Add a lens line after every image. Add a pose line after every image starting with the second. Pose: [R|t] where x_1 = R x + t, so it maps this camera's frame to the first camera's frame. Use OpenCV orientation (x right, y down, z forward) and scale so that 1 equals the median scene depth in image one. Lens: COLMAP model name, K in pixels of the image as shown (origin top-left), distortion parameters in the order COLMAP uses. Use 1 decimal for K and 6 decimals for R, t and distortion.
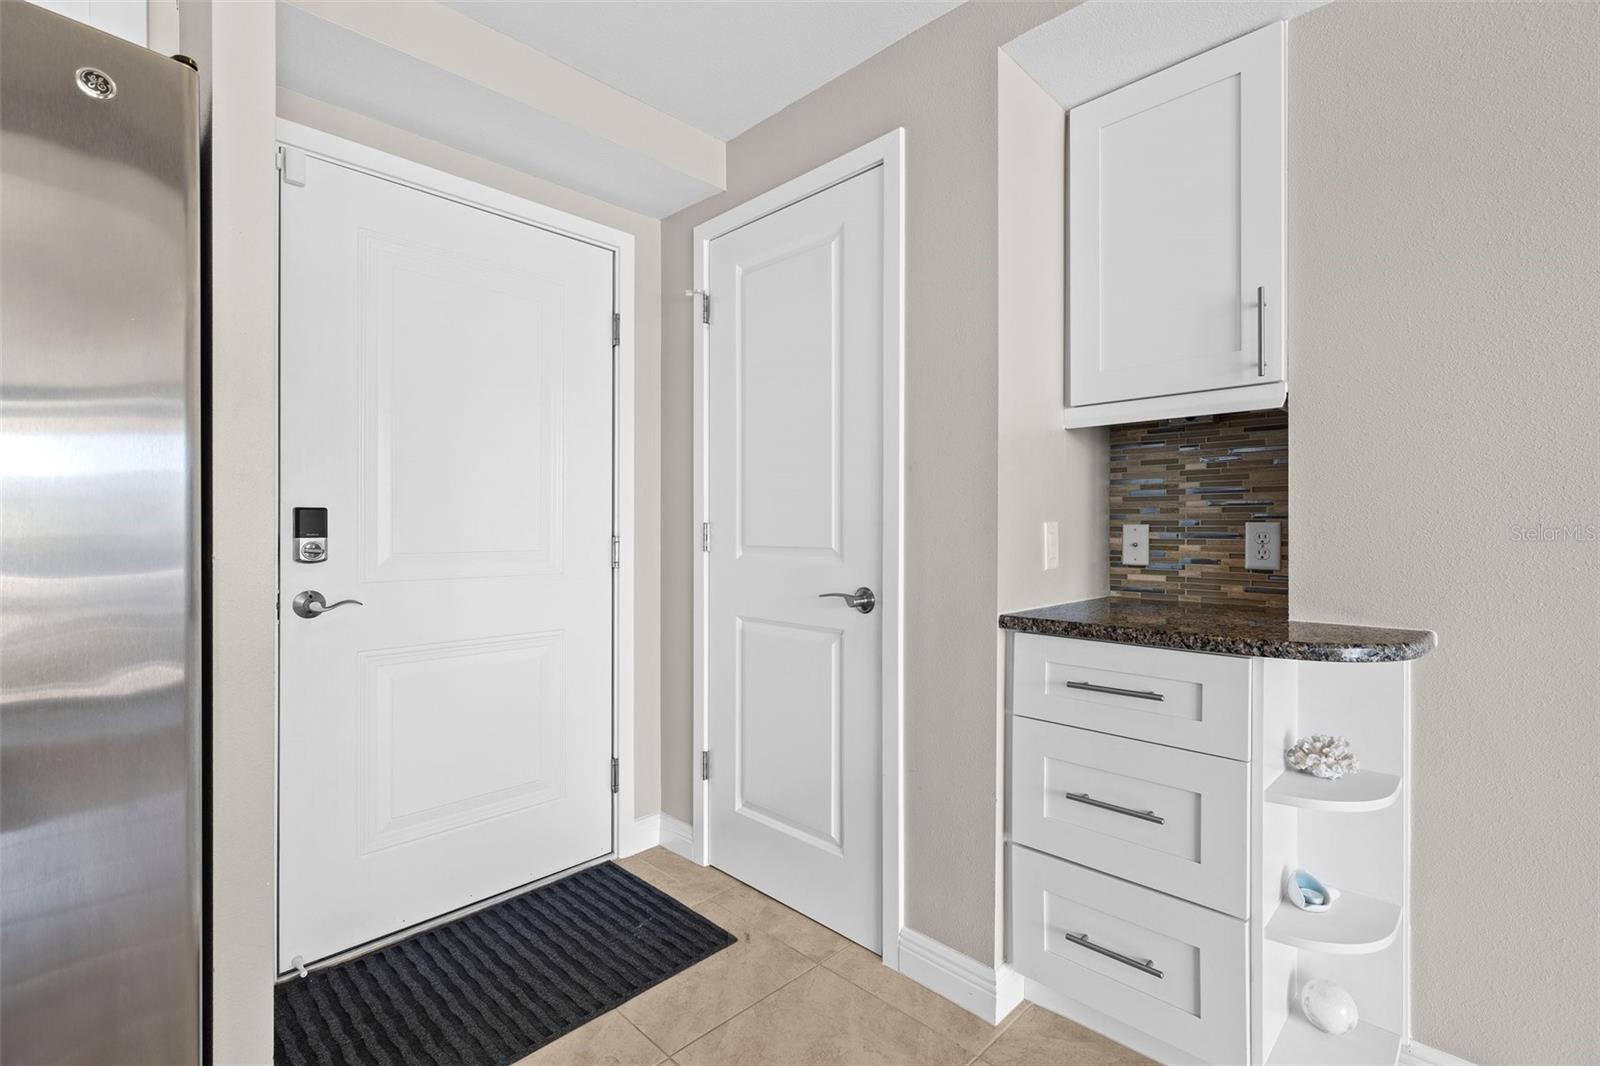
lens RADIAL K [[722.3, 0, 802.4], [0, 722.3, 528.4], [0, 0, 1]] dist [0.004289, -0.000353]
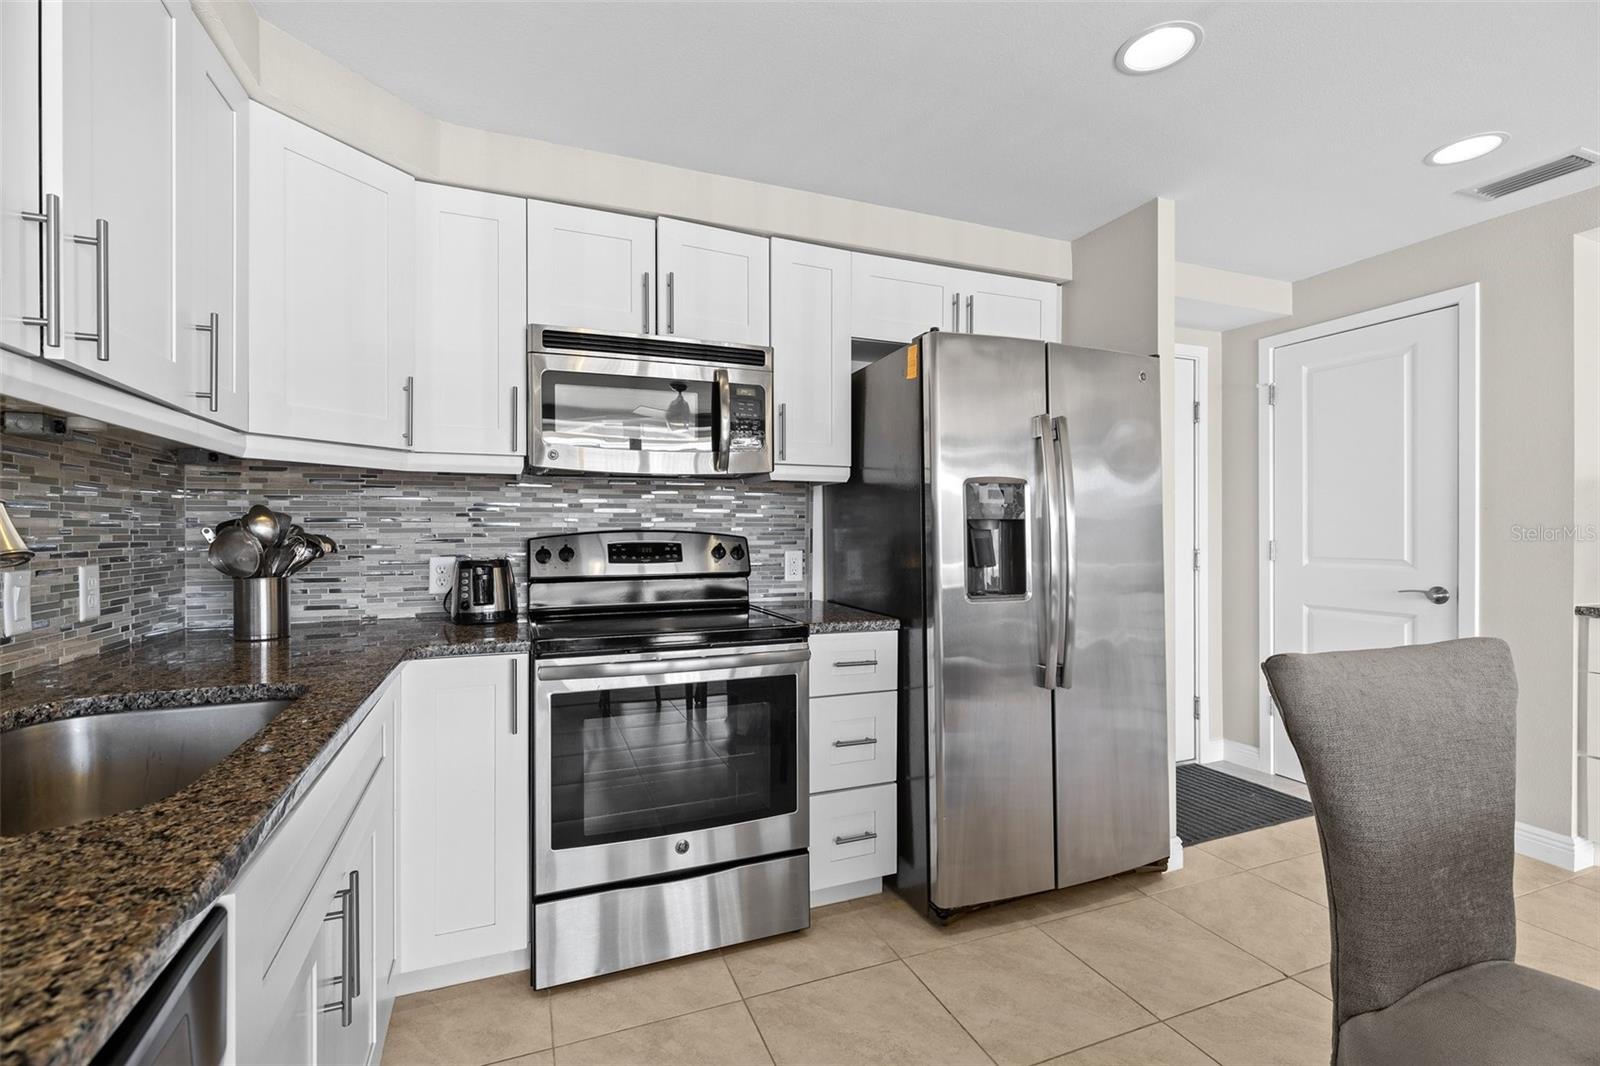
lens RADIAL K [[722.3, 0, 803.7], [0, 722.3, 529.9], [0, 0, 1]] dist [0.004289, -0.000353]
pose [[0.923232, 0.005539, -0.384202, -0.530571], [-0.009901, 0.999907, -0.009376, -0.008522], [0.384114, 0.012461, 0.923201, -0.857443]]
